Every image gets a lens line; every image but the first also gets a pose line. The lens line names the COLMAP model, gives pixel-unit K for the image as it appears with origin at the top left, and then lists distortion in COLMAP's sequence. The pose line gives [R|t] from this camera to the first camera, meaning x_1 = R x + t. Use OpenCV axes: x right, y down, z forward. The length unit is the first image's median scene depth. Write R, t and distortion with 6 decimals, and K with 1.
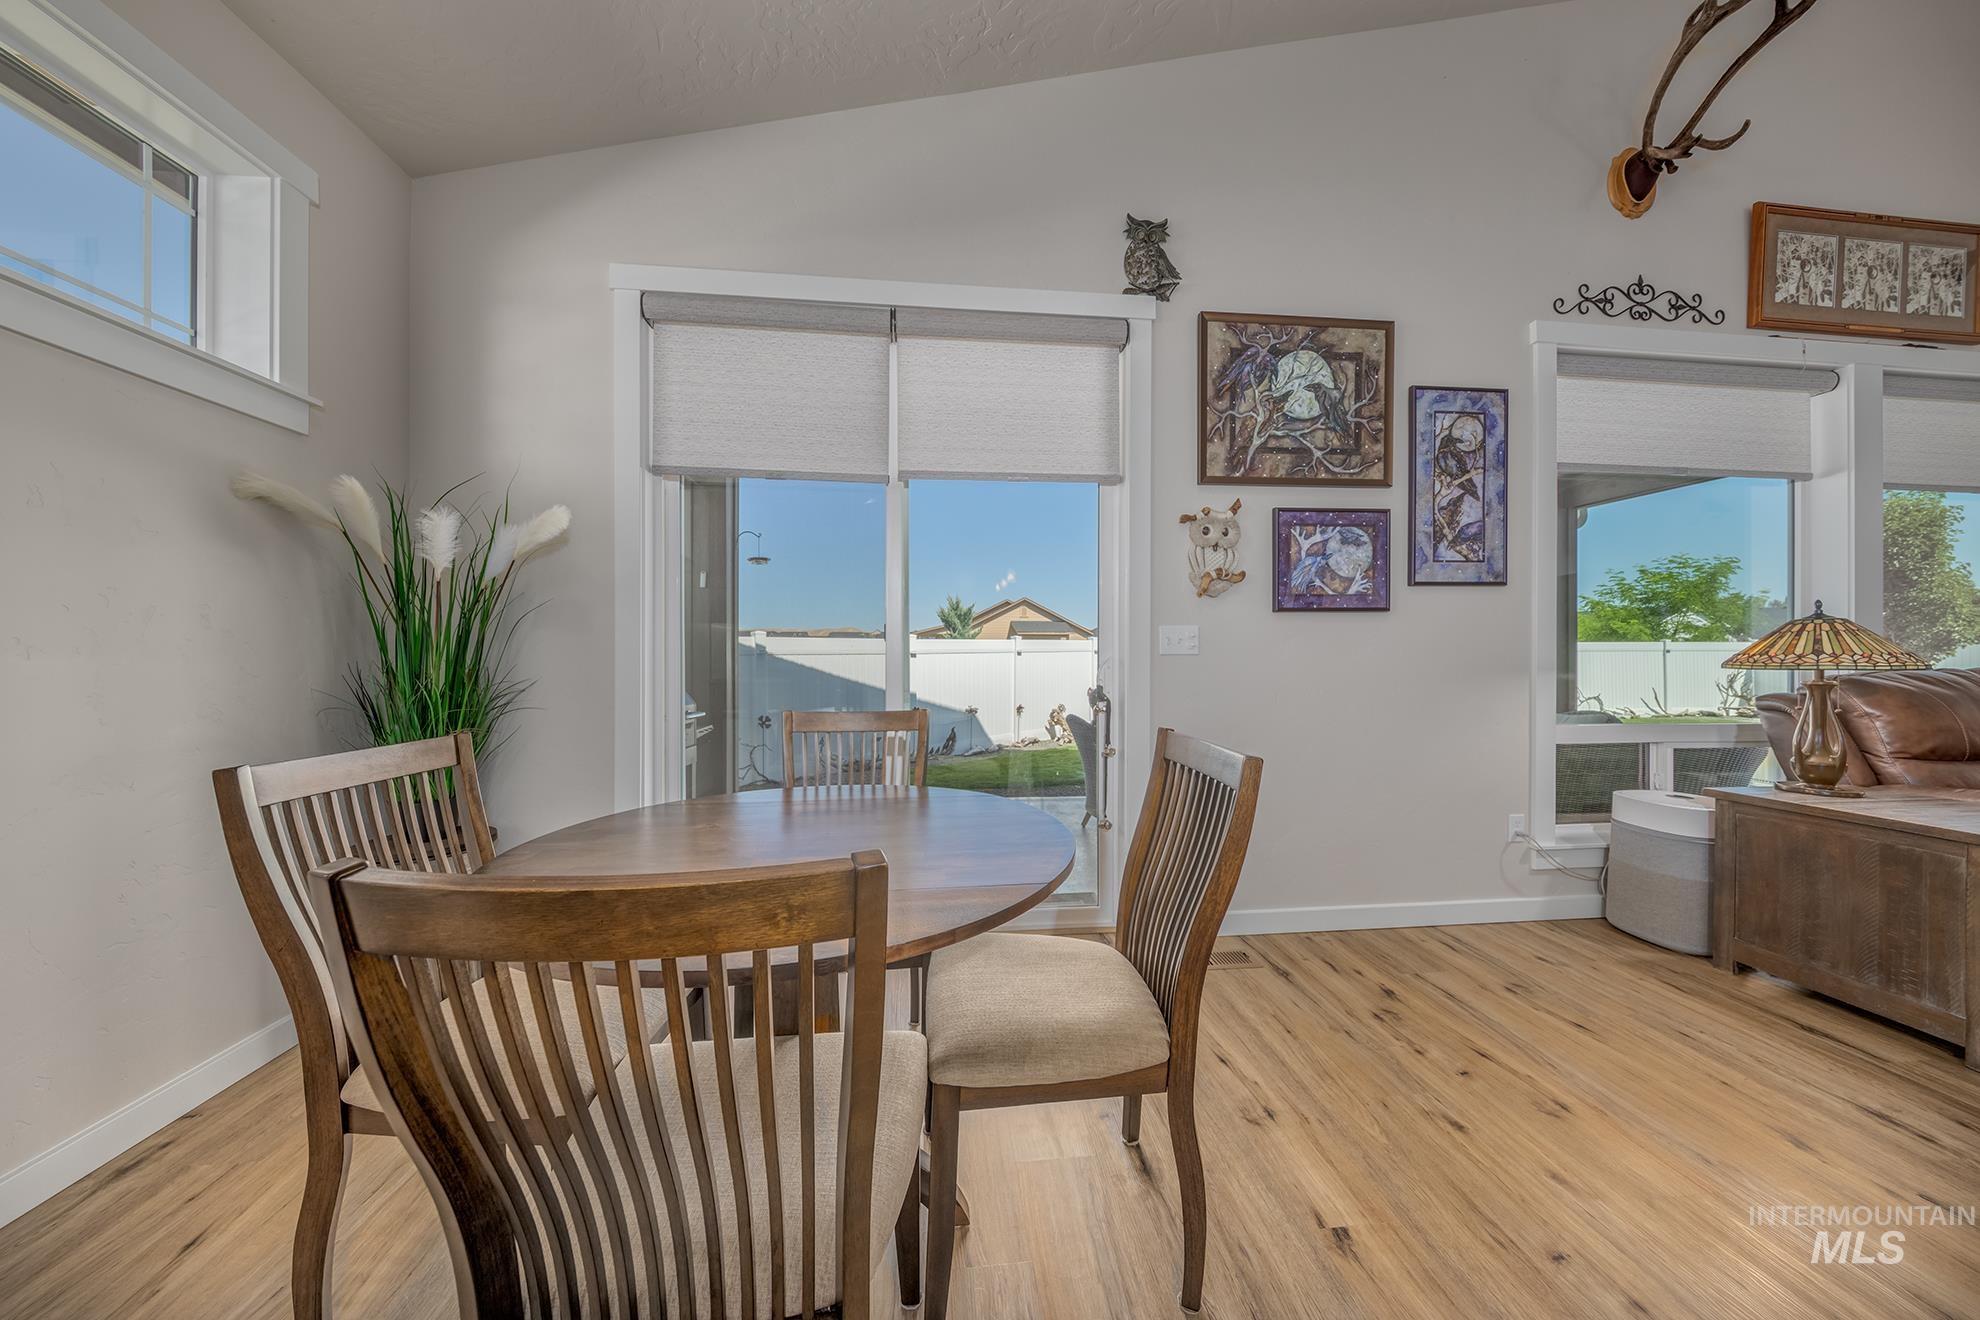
lens RADIAL K [[636.6, 0, 1003.1], [0, 636.6, 654.1], [0, 0, 1]] dist [-0.001717, -0.000313]
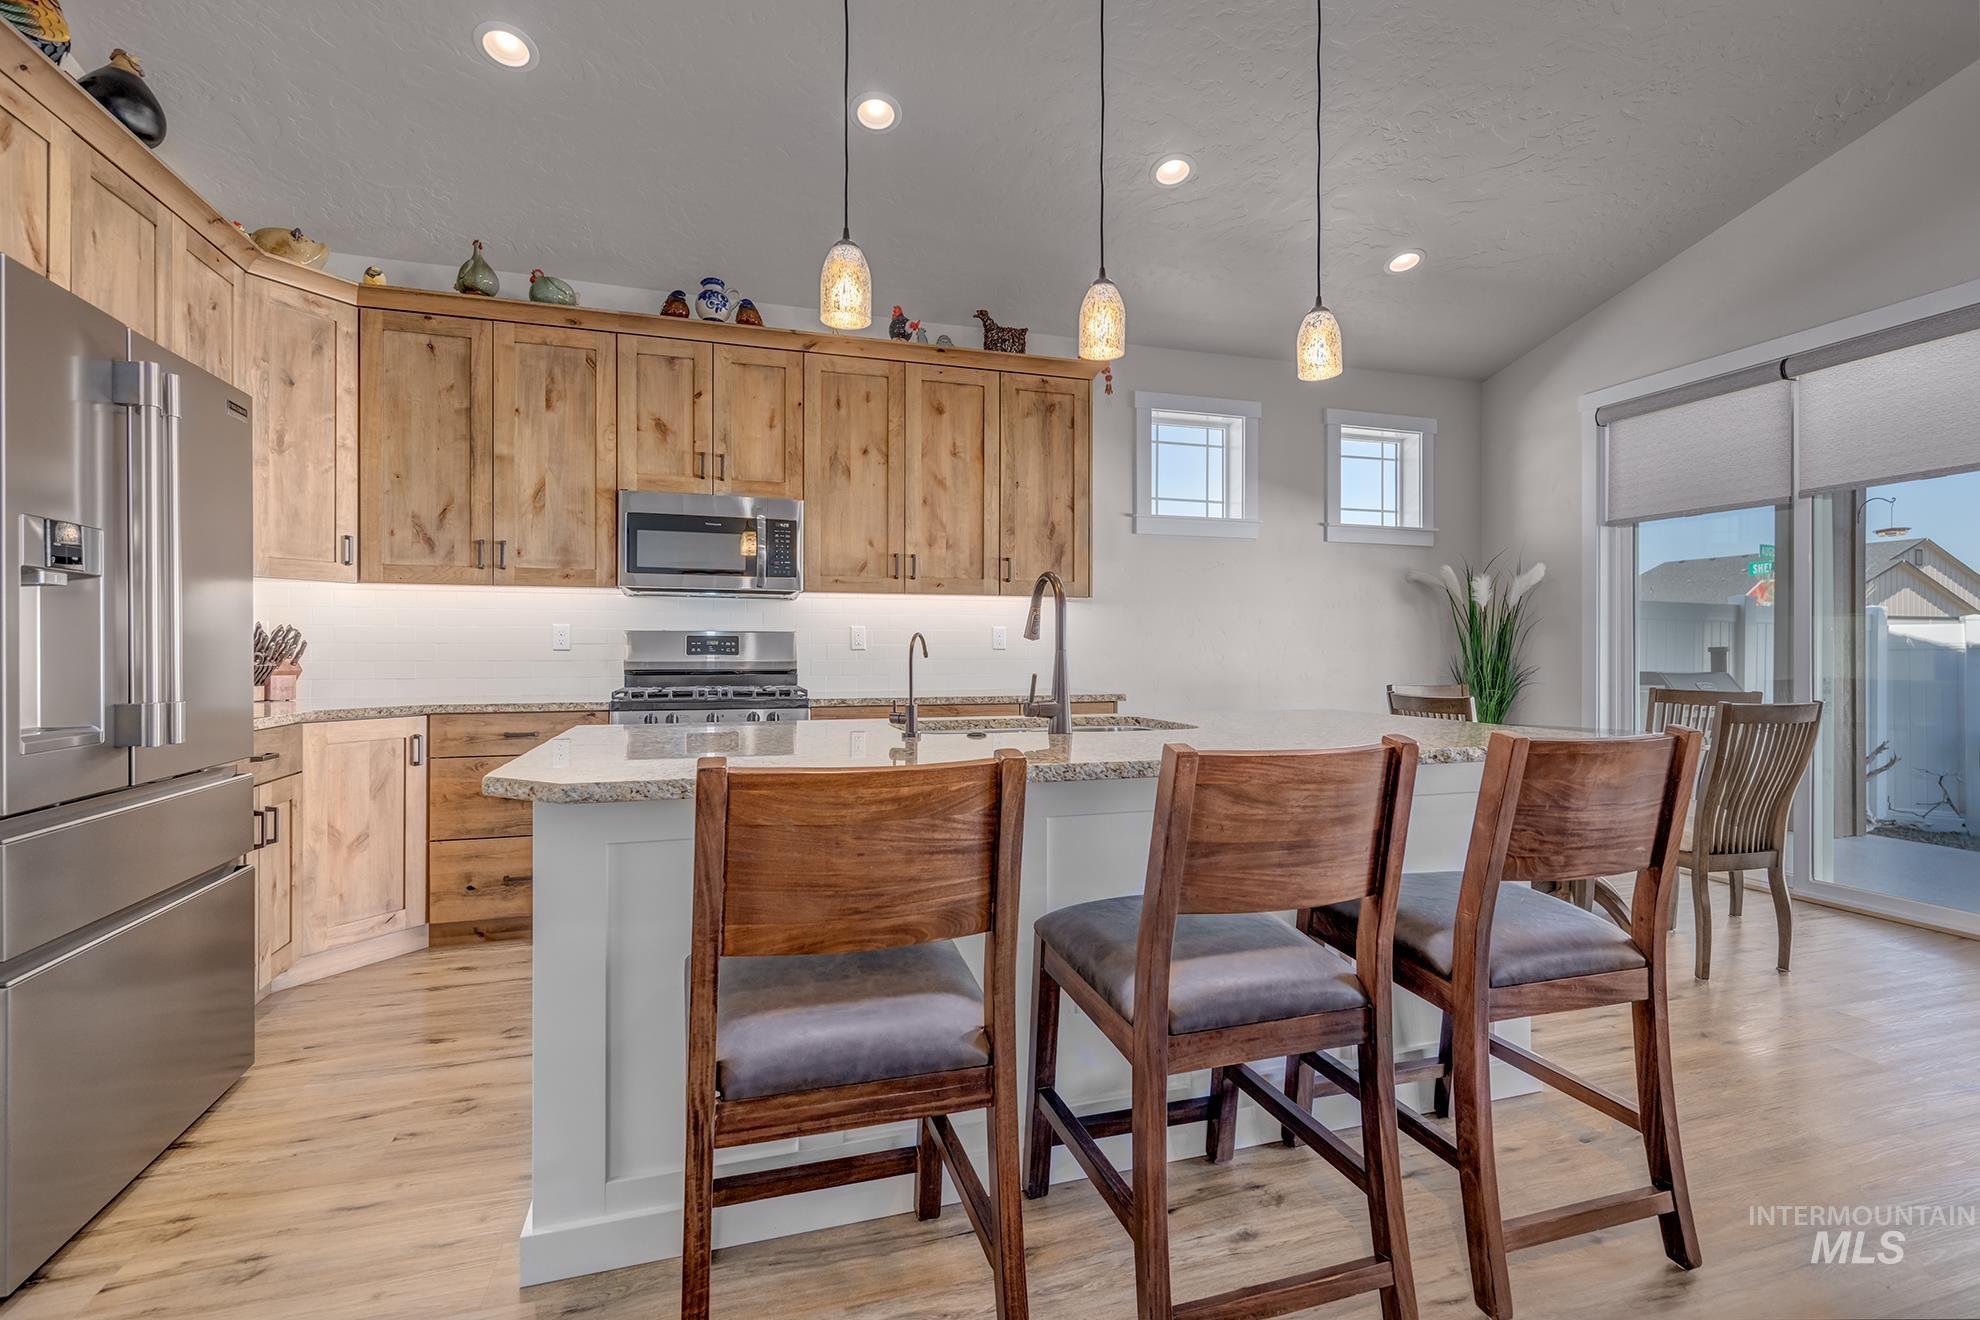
lens RADIAL K [[909.9, 0, 1001.6], [0, 909.9, 647.5], [0, 0, 1]] dist [0.001478, 0.000212]
pose [[0.204719, -0.005993, -0.978802, 1.300265], [-0.000137, 0.999981, -0.006151, 0.004058], [0.978821, 0.001393, 0.204714, -0.845695]]
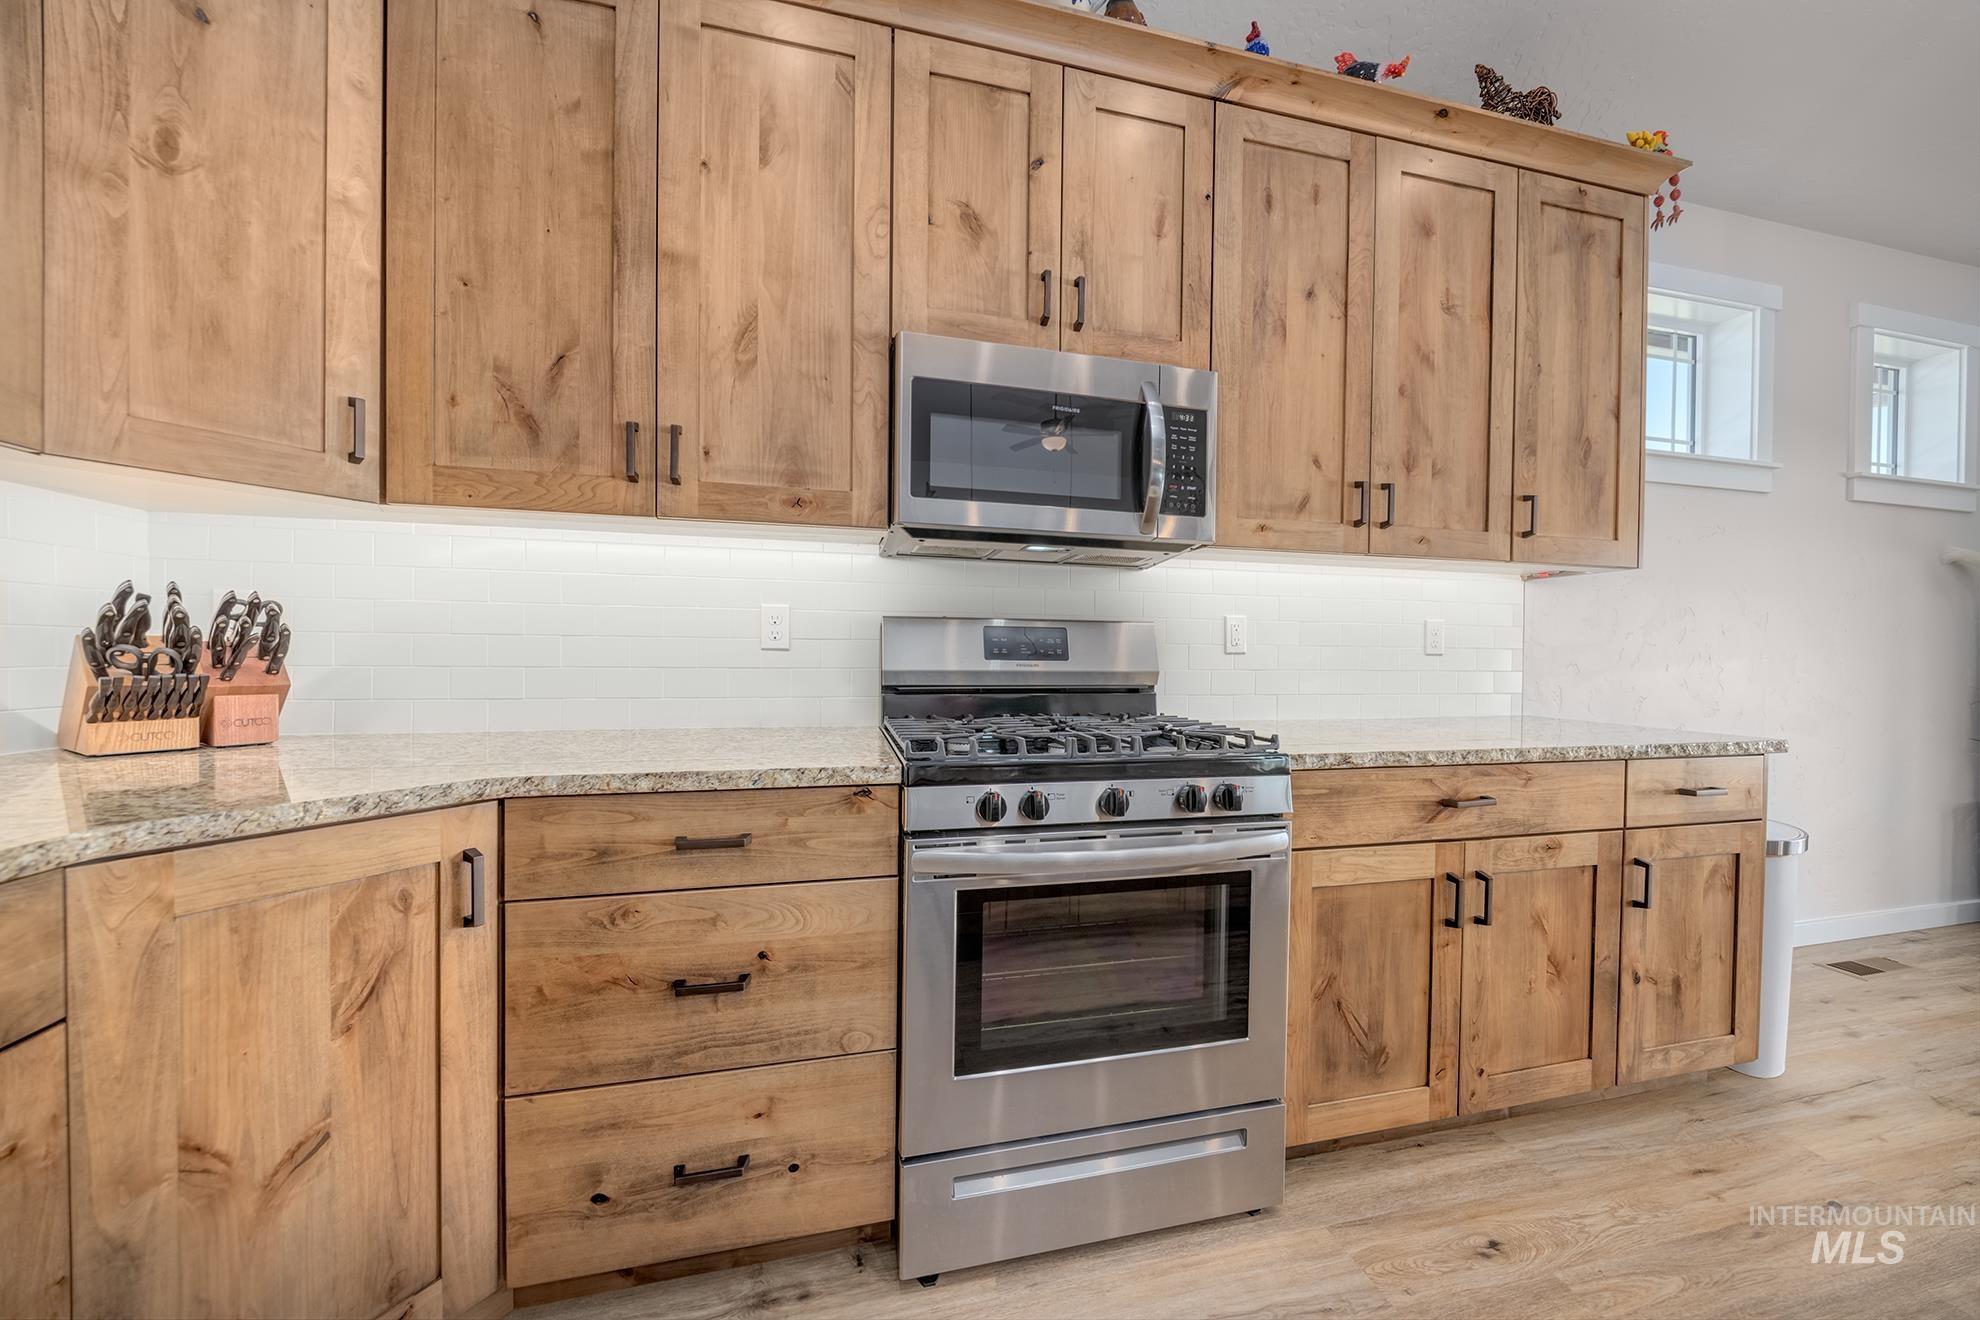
lens RADIAL K [[685.3, 0, 990.7], [0, 685.3, 658.9], [0, 0, 1]] dist [-0.003935, -0.000219]
pose [[0.126694, 0.005178, -0.991928, 0.133755], [-0.009195, 0.999950, 0.004045, 0.002788], [0.991899, 0.008609, 0.126736, -1.192517]]
